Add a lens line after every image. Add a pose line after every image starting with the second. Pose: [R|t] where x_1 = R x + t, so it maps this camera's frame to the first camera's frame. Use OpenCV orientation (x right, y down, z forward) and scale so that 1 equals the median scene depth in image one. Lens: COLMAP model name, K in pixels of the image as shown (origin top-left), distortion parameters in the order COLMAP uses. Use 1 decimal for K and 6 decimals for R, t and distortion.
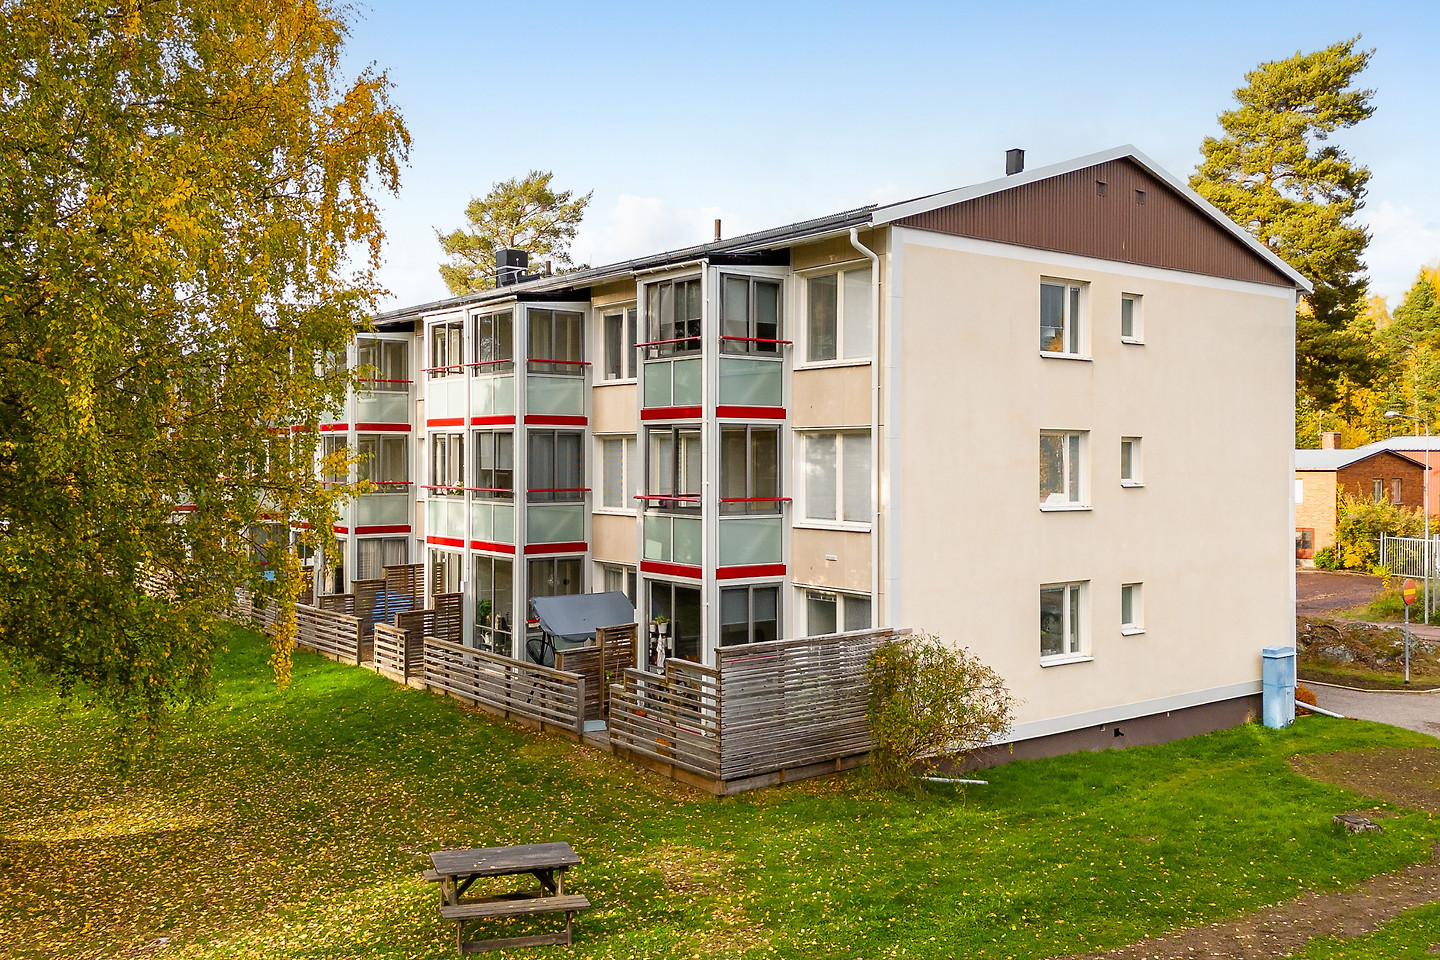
lens RADIAL K [[1278.0, 0, 720.0], [0, 1278.0, 480.0], [0, 0, 1]] dist [0.010057, -0.000358]
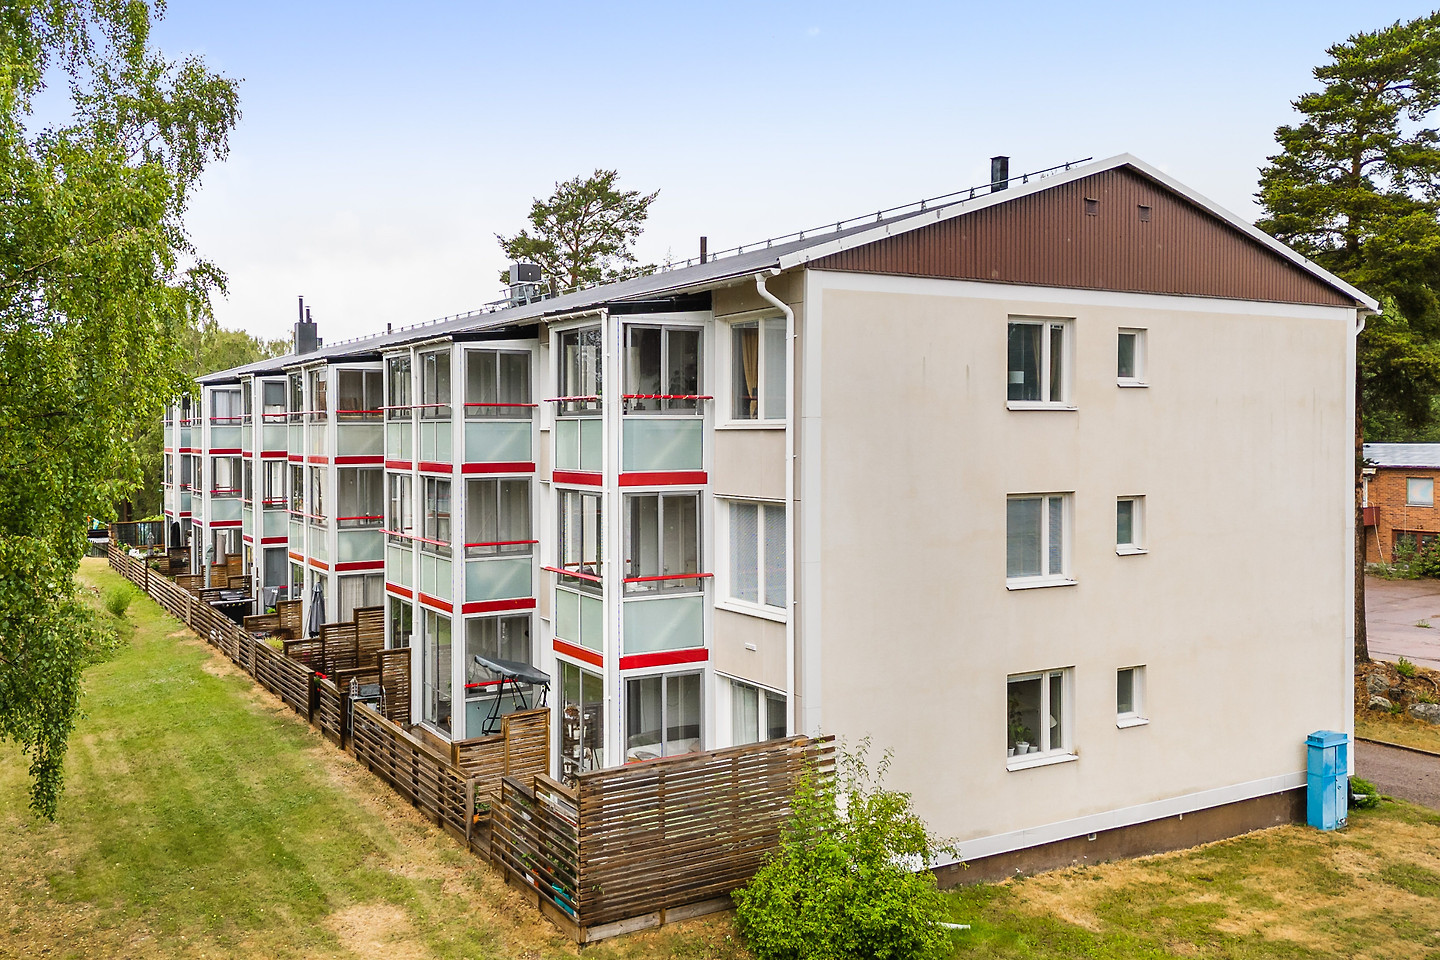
lens RADIAL K [[1217.3, 0, 716.1], [0, 1217.3, 431.1], [0, 0, 1]] dist [0.002466, 0.000699]
pose [[0.990575, -0.001833, -0.136962, 0.169004], [0.001388, 0.999993, -0.003345, -0.079699], [0.136967, 0.003123, 0.990571, 0.163448]]
